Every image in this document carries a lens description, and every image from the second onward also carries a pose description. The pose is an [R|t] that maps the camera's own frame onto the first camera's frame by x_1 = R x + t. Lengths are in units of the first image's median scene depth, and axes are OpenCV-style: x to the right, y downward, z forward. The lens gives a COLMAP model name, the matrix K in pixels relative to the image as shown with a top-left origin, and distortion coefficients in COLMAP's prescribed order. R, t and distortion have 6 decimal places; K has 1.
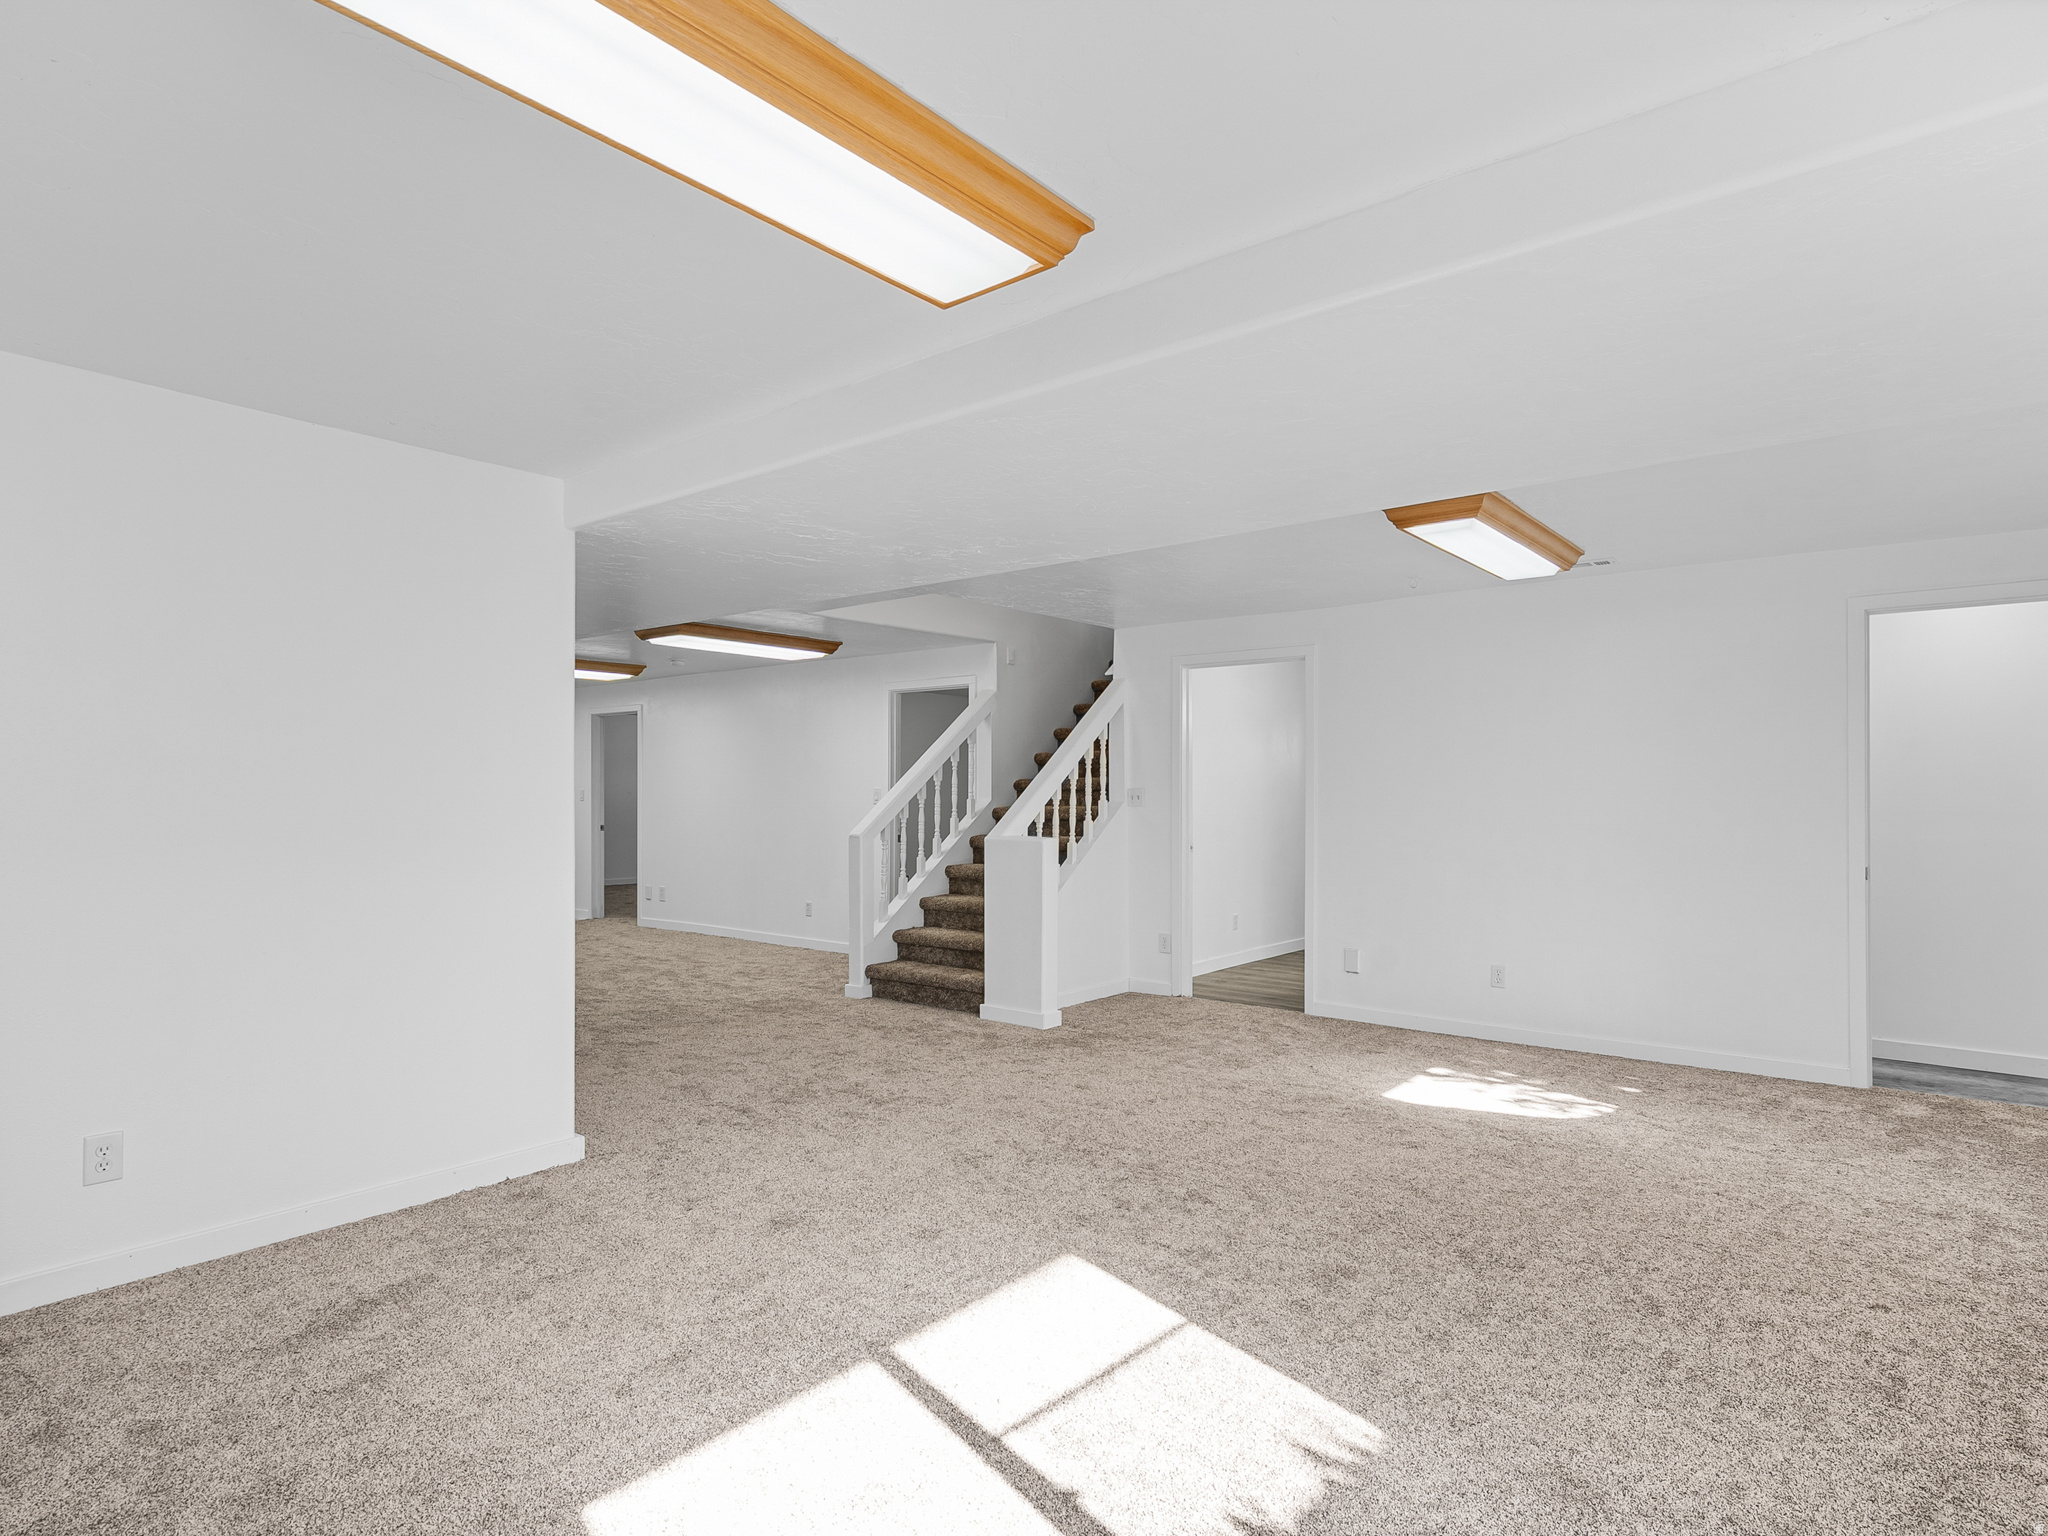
lens RADIAL K [[1121.6, 0, 1024.6], [0, 1121.6, 766.0], [0, 0, 1]] dist [0.000777, -0.000176]
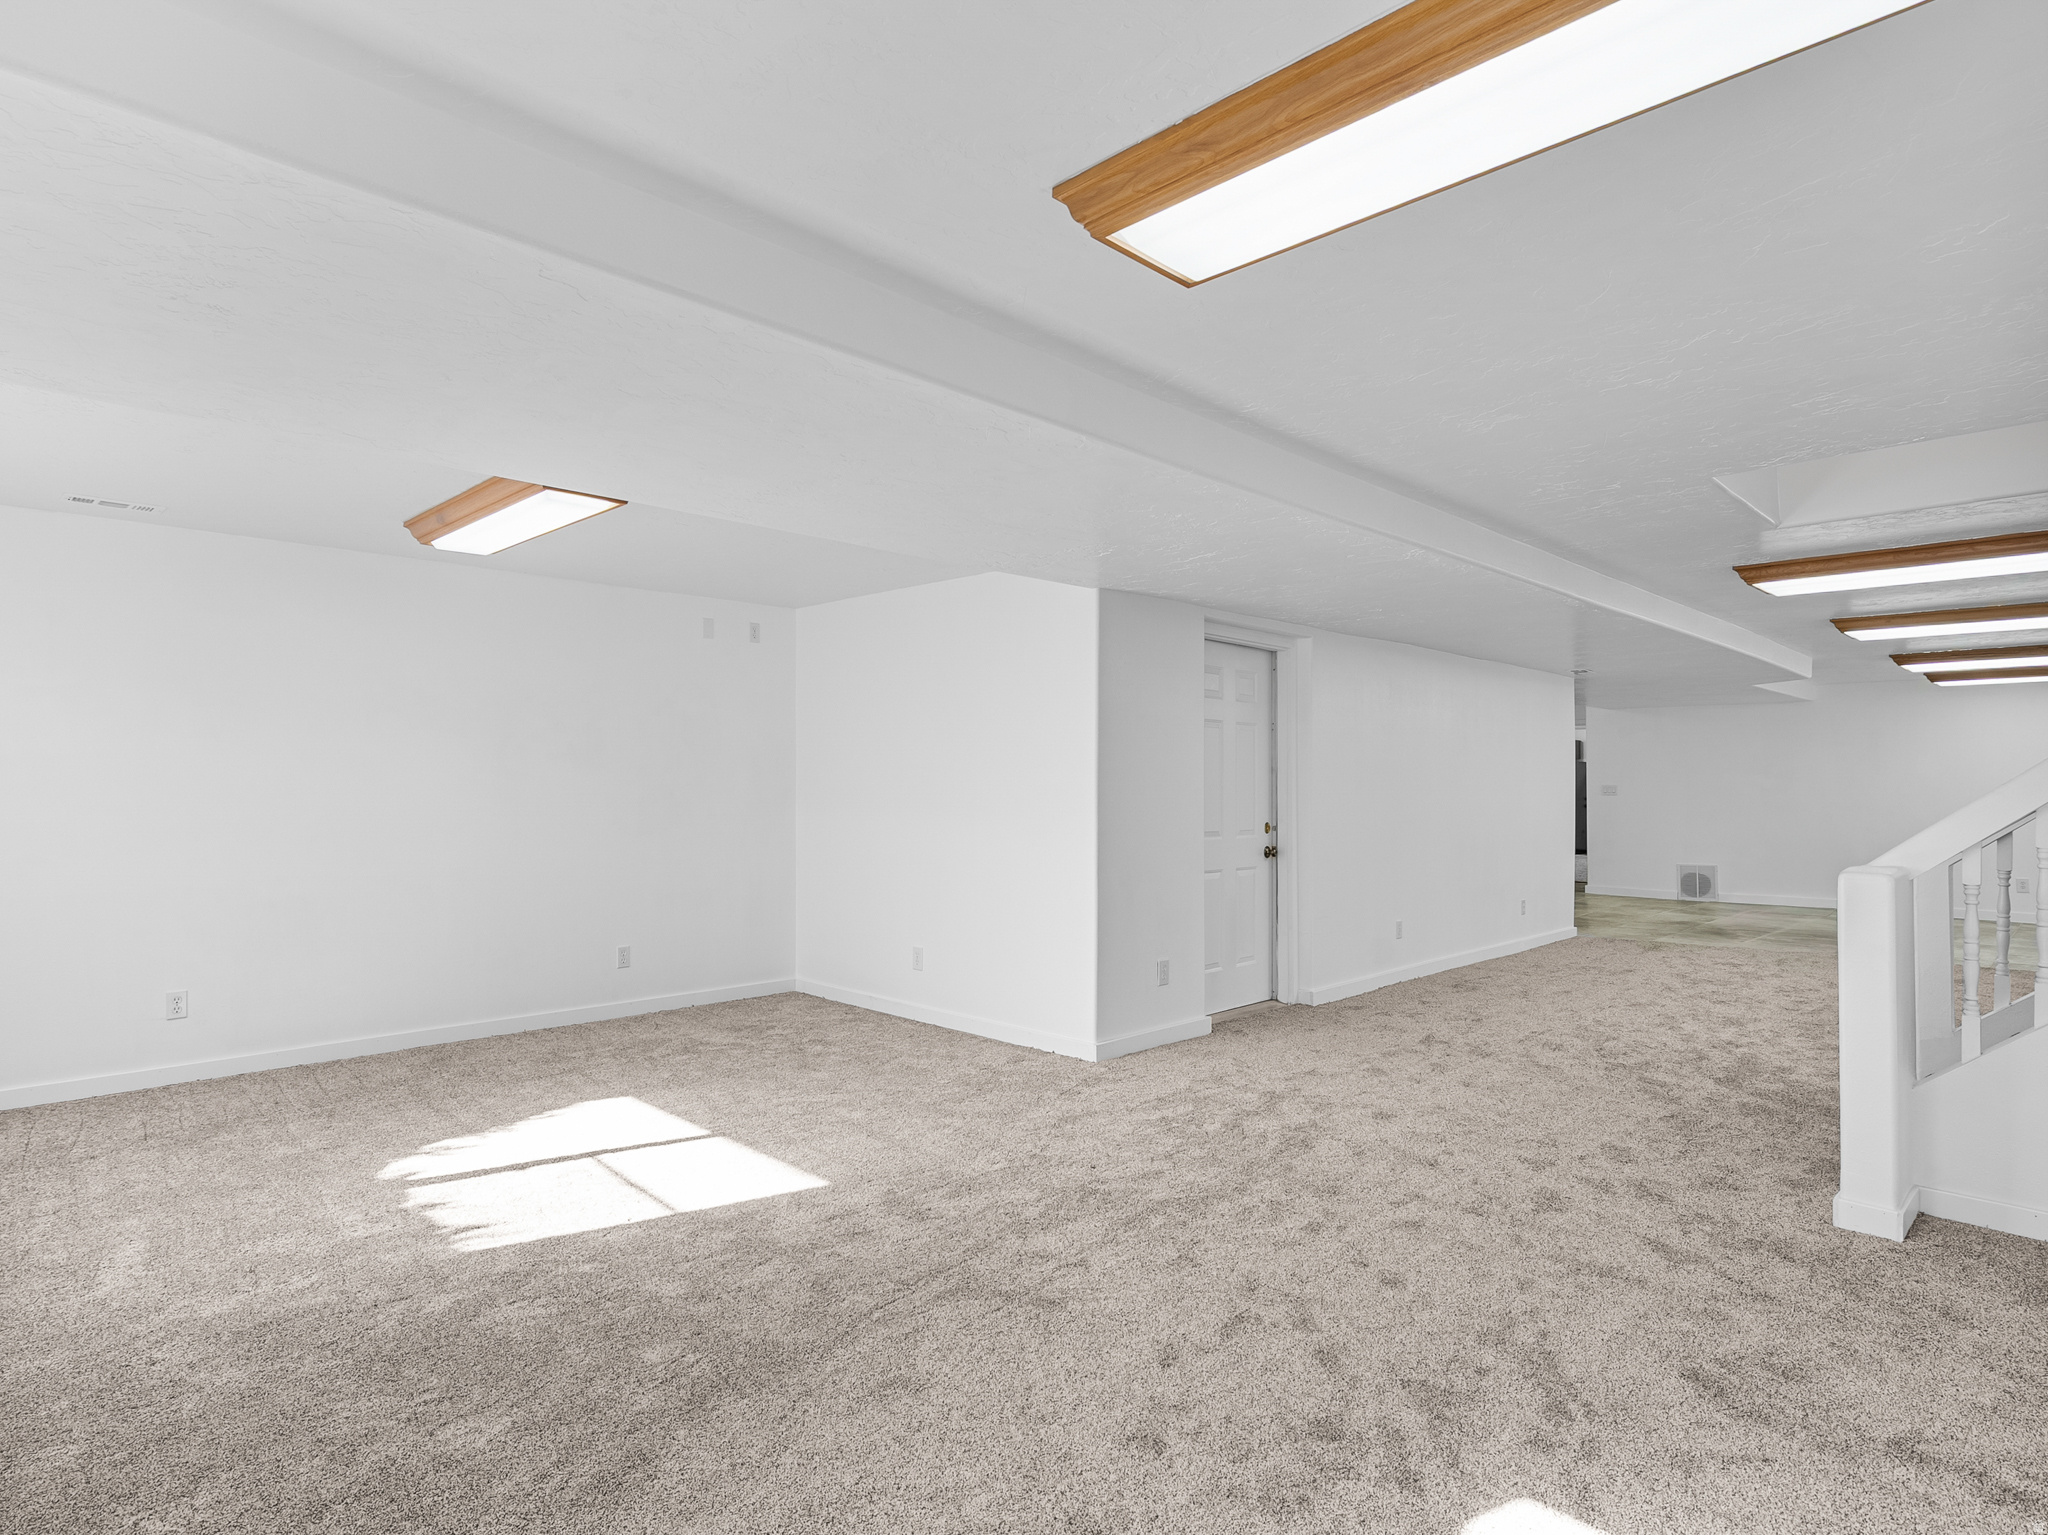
lens RADIAL K [[1121.6, 0, 1024.4], [0, 1121.6, 775.4], [0, 0, 1]] dist [0.000777, -0.000176]
pose [[-0.087334, -0.016225, -0.996047, 1.297753], [-0.000539, 0.999868, -0.016240, 0.048982], [0.996179, -0.000881, -0.087331, 1.460311]]
